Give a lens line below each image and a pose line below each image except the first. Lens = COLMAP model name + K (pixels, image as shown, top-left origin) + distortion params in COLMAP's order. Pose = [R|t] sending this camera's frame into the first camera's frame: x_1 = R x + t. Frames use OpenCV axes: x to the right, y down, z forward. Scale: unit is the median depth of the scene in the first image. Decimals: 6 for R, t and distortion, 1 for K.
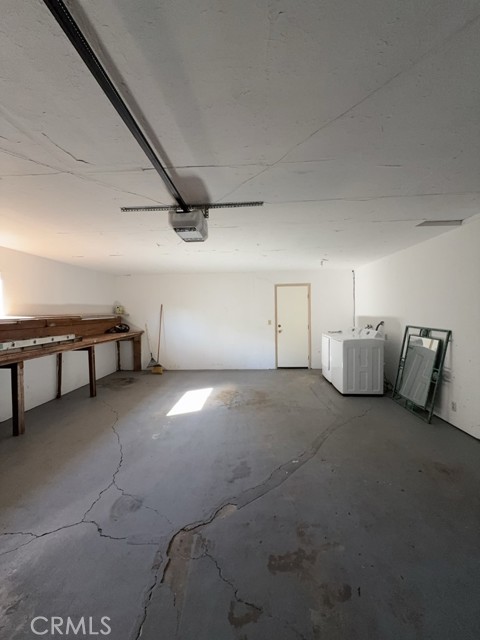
lens RADIAL K [[254.6, 0, 240.0], [0, 254.6, 320.0], [0, 0, 1]] dist [0.000397, 0.000041]
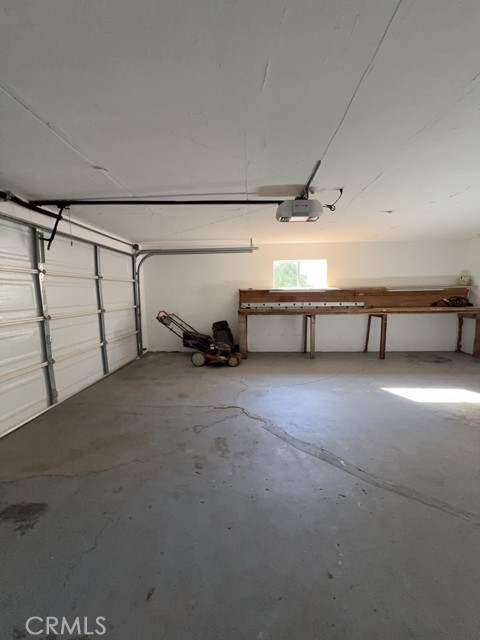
lens RADIAL K [[254.6, 0, 240.0], [0, 254.6, 320.0], [0, 0, 1]] dist [0.000397, 0.000041]
pose [[0.006685, 0.124012, -0.992258, 0.675254], [-0.020362, 0.992092, 0.123854, 0.000979], [0.999770, 0.019377, 0.009157, 0.449481]]
